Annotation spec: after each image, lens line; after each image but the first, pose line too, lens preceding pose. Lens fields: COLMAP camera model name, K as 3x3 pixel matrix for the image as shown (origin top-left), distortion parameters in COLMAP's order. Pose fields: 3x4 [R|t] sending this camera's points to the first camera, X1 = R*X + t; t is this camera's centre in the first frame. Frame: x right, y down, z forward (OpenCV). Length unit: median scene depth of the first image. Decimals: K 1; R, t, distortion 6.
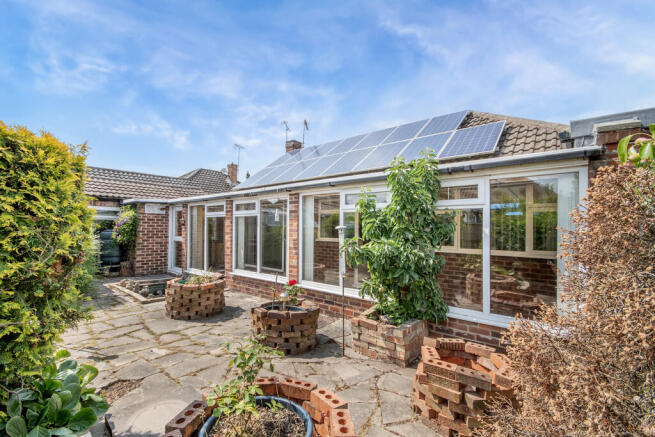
lens RADIAL K [[301.1, 0, 325.0], [0, 301.1, 223.2], [0, 0, 1]] dist [-0.004967, -0.000225]
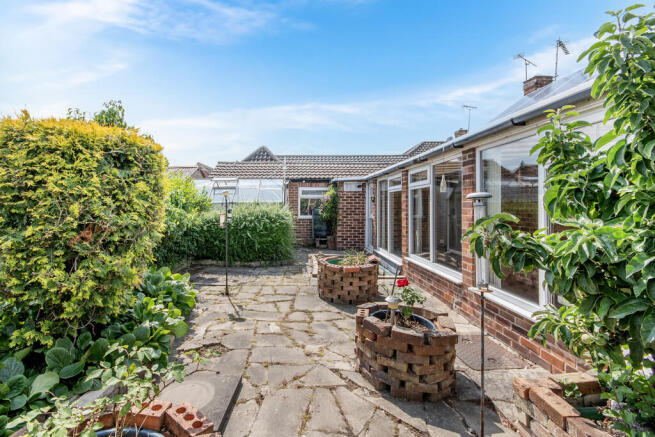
lens RADIAL K [[301.1, 0, 322.7], [0, 301.1, 203.4], [0, 0, 1]] dist [-0.004967, -0.000225]
pose [[0.623532, -0.016935, -0.781615, 0.209027], [0.017439, 0.999818, -0.007751, 0.019230], [0.781604, -0.008797, 0.623713, 0.327283]]
